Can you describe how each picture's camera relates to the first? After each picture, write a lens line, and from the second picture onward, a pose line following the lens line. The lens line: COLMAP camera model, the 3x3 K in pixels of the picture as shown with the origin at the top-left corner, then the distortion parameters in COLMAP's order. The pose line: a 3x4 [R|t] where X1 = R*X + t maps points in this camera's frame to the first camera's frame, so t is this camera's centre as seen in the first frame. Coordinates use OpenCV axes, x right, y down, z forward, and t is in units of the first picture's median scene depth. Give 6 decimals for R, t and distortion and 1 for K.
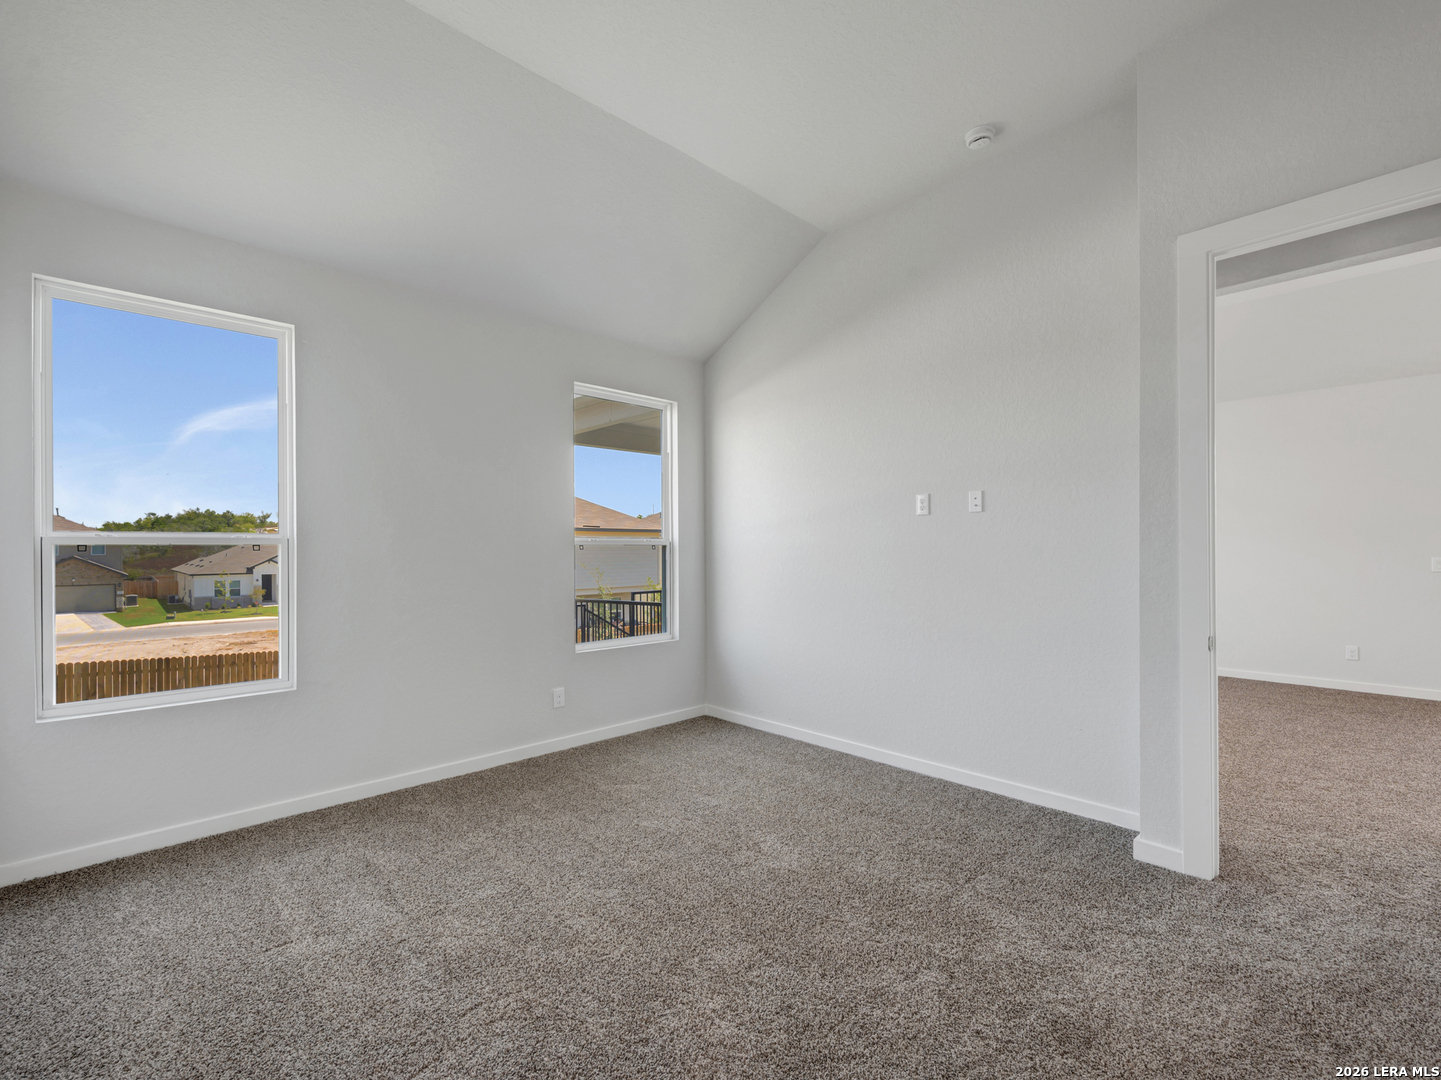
lens RADIAL K [[651.0, 0, 733.4], [0, 651.0, 546.2], [0, 0, 1]] dist [0.000614, -0.000029]
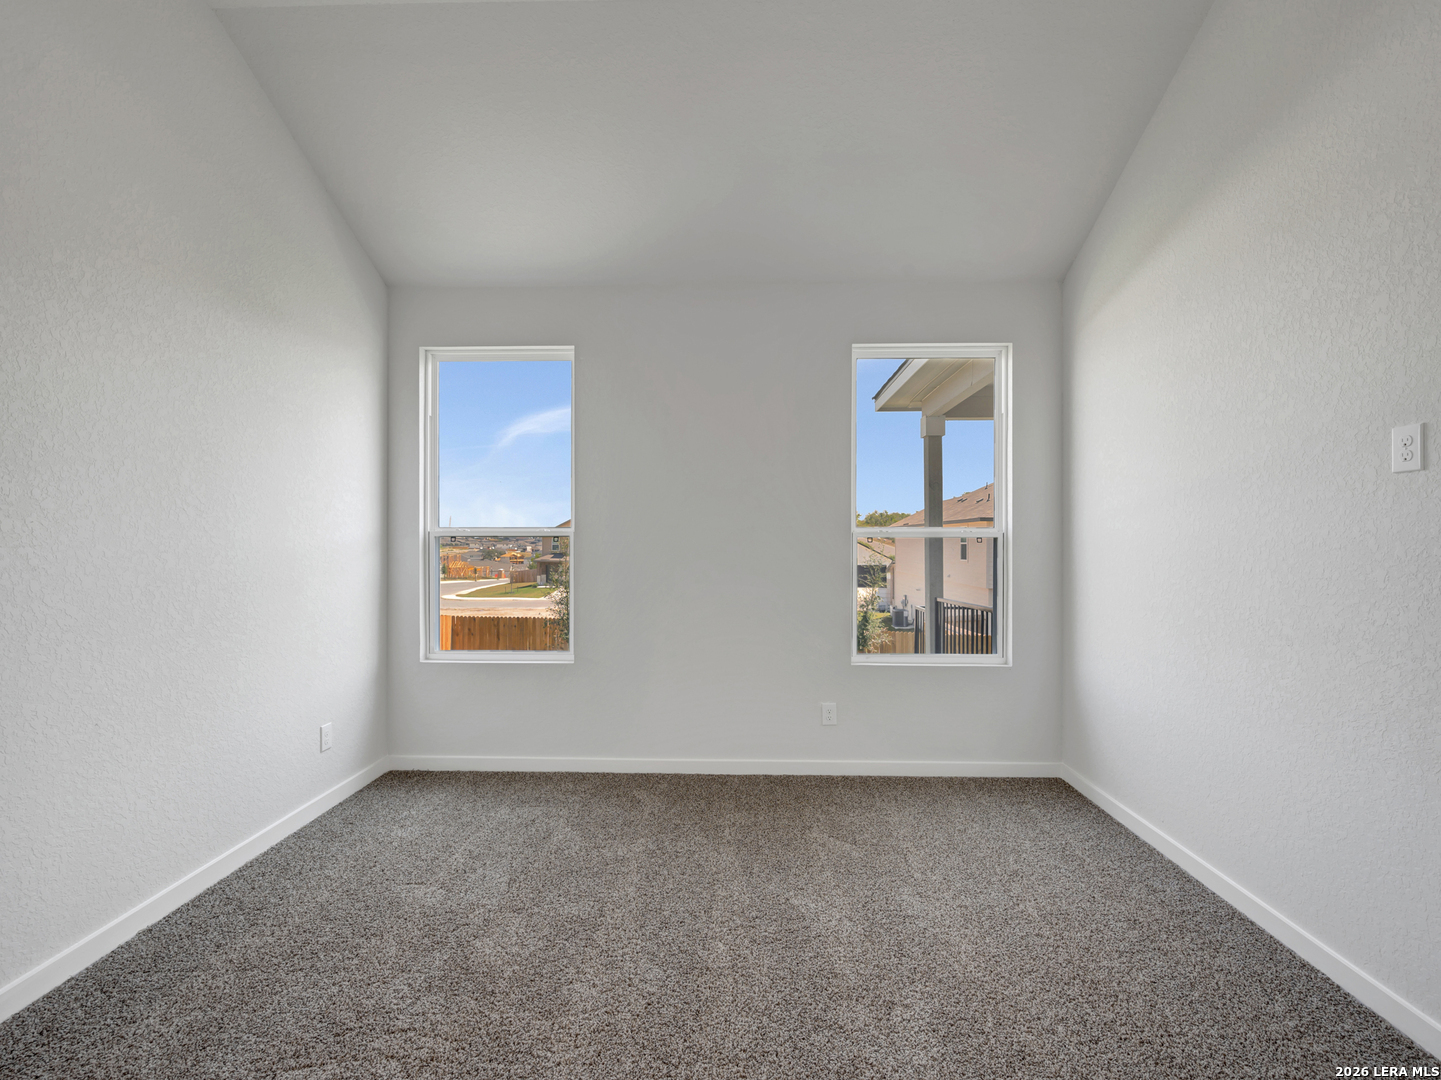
lens RADIAL K [[654.8, 0, 724.3], [0, 654.8, 540.6], [0, 0, 1]] dist [0.000739, 0.000372]
pose [[0.693897, 0.003346, -0.720067, 0.274865], [-0.001567, 0.999994, 0.003137, 0.000367], [0.720073, -0.001048, 0.693898, 0.312663]]
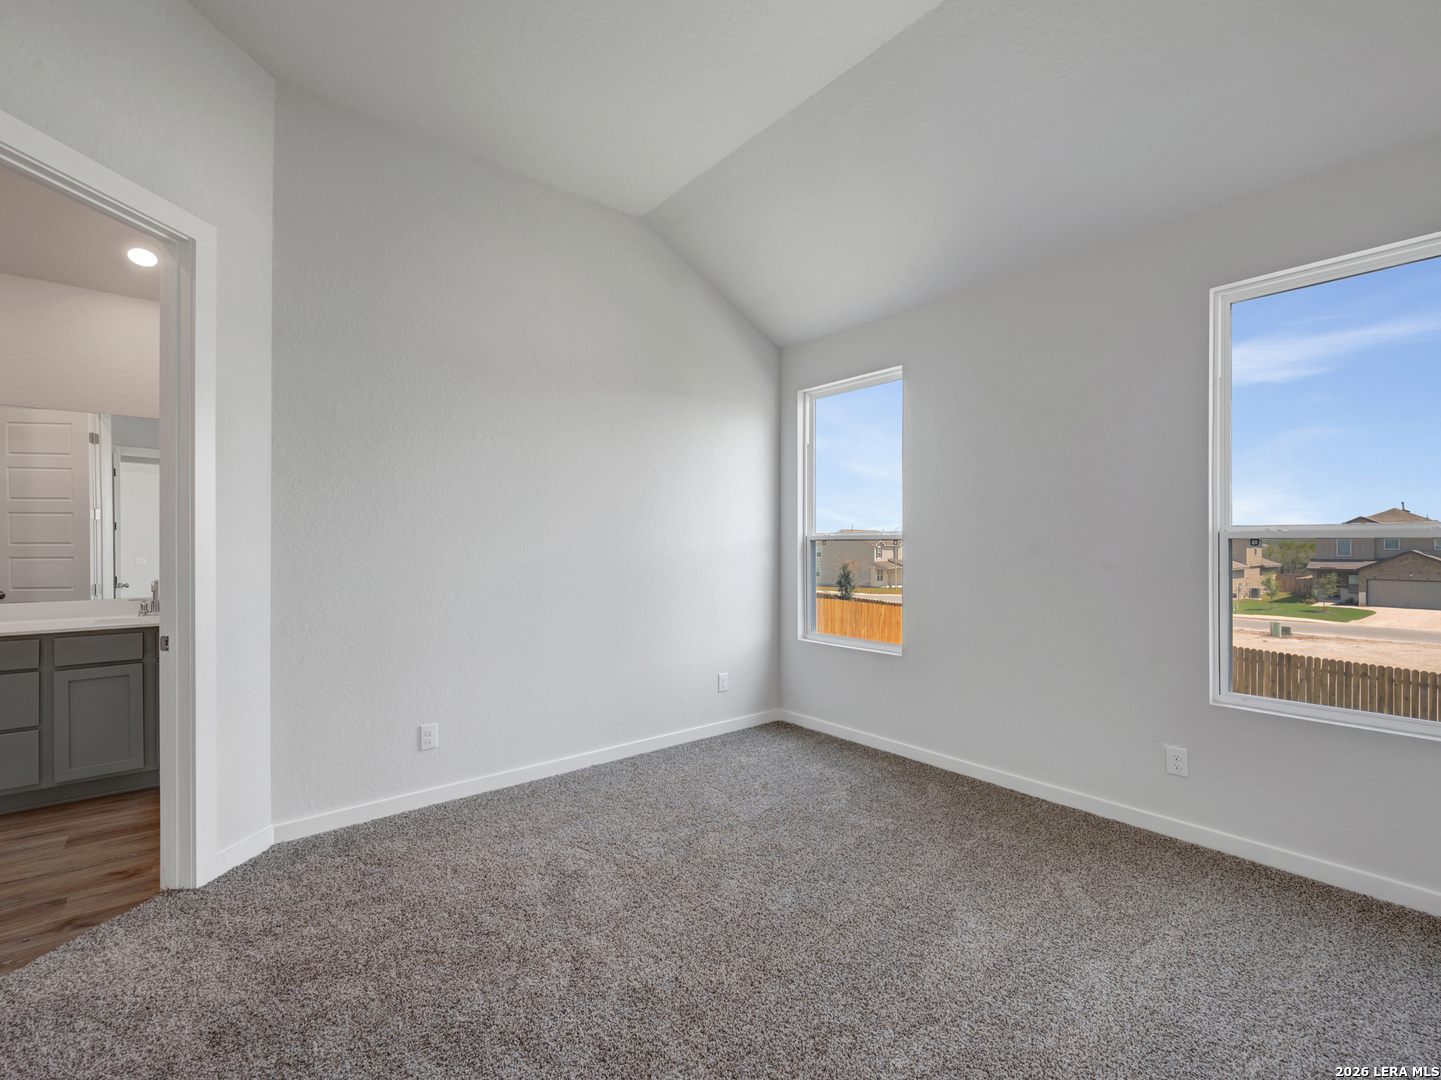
lens RADIAL K [[650.9, 0, 725.3], [0, 650.9, 538.7], [0, 0, 1]] dist [0.002102, -0.000237]
pose [[-0.080667, -0.004012, -0.996733, 0.483600], [0.001474, 0.999990, -0.004144, -0.000402], [0.996740, -0.001803, -0.080660, 0.611210]]
